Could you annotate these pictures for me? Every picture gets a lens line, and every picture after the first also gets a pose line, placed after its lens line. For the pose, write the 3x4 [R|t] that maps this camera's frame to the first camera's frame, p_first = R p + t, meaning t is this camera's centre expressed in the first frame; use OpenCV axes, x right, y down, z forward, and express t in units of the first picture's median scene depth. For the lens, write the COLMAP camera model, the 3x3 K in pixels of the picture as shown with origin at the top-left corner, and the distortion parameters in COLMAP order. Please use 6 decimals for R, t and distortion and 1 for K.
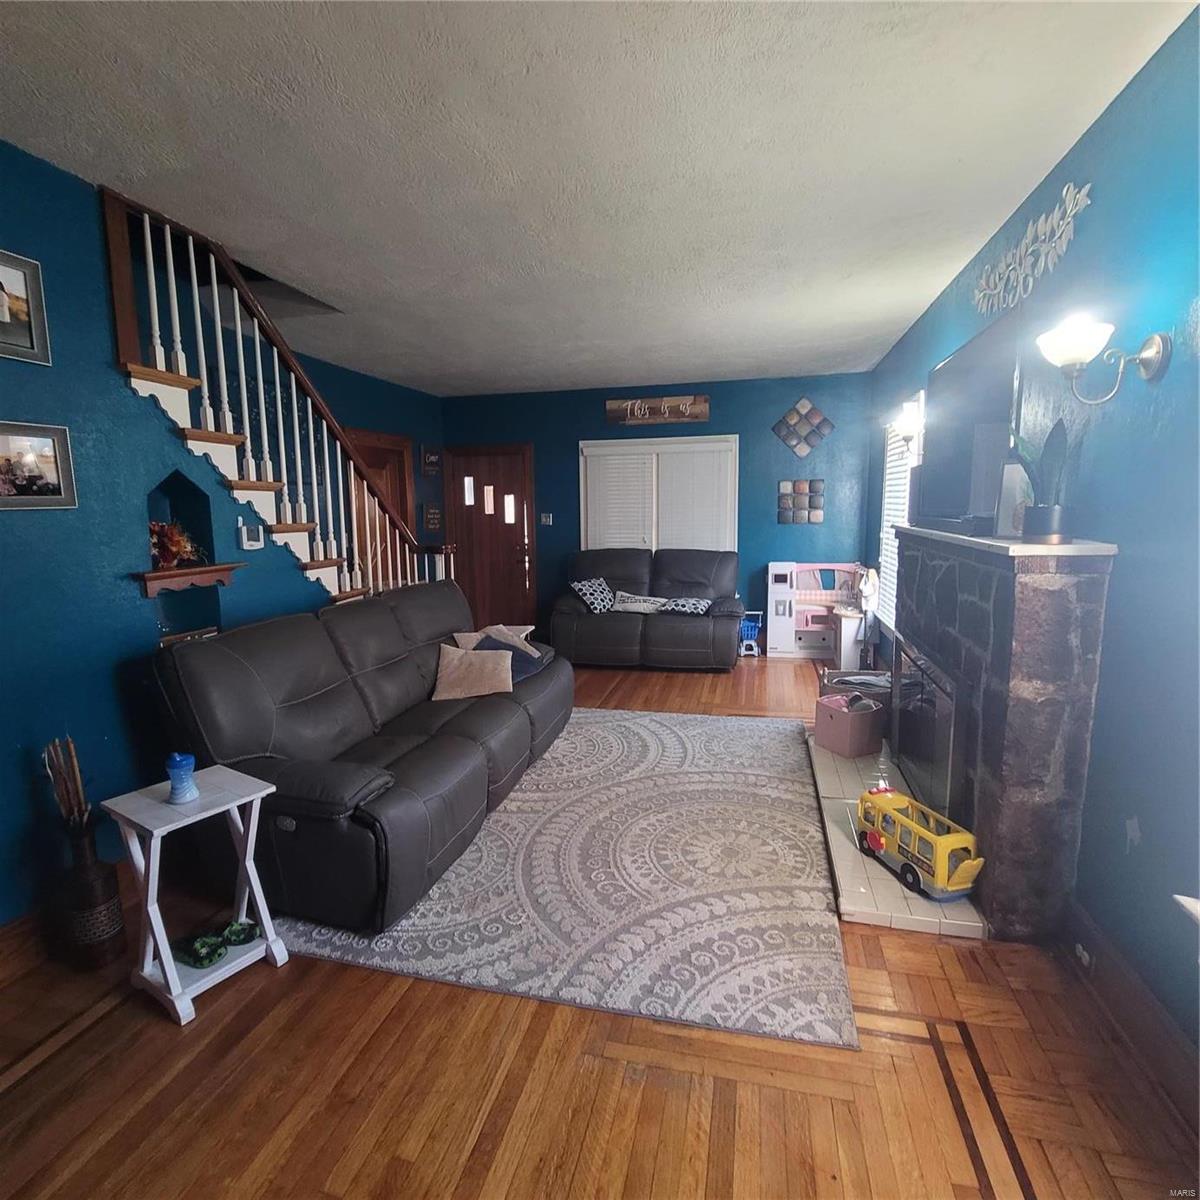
lens RADIAL K [[655.4, 0, 592.6], [0, 655.4, 593.9], [0, 0, 1]] dist [0.005731, -0.001555]
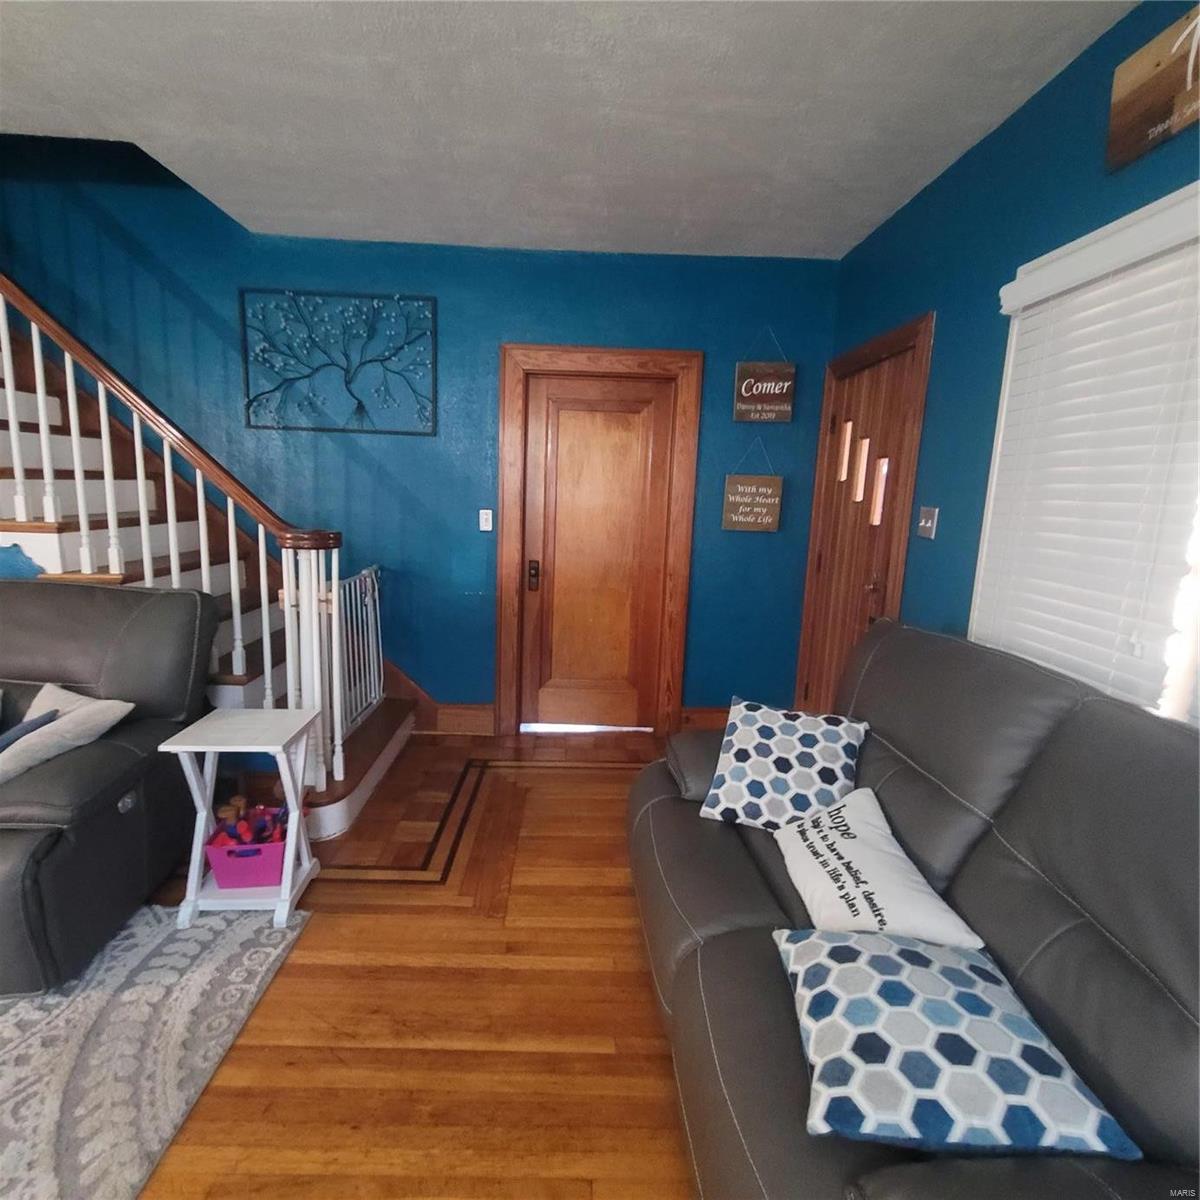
lens RADIAL K [[655.4, 0, 596.5], [0, 655.4, 601.0], [0, 0, 1]] dist [0.005731, -0.001555]
pose [[0.264033, 0.190744, -0.945465, 0.389695], [-0.171703, 0.973888, 0.148528, -0.157054], [0.949107, 0.123123, 0.289890, 1.213873]]
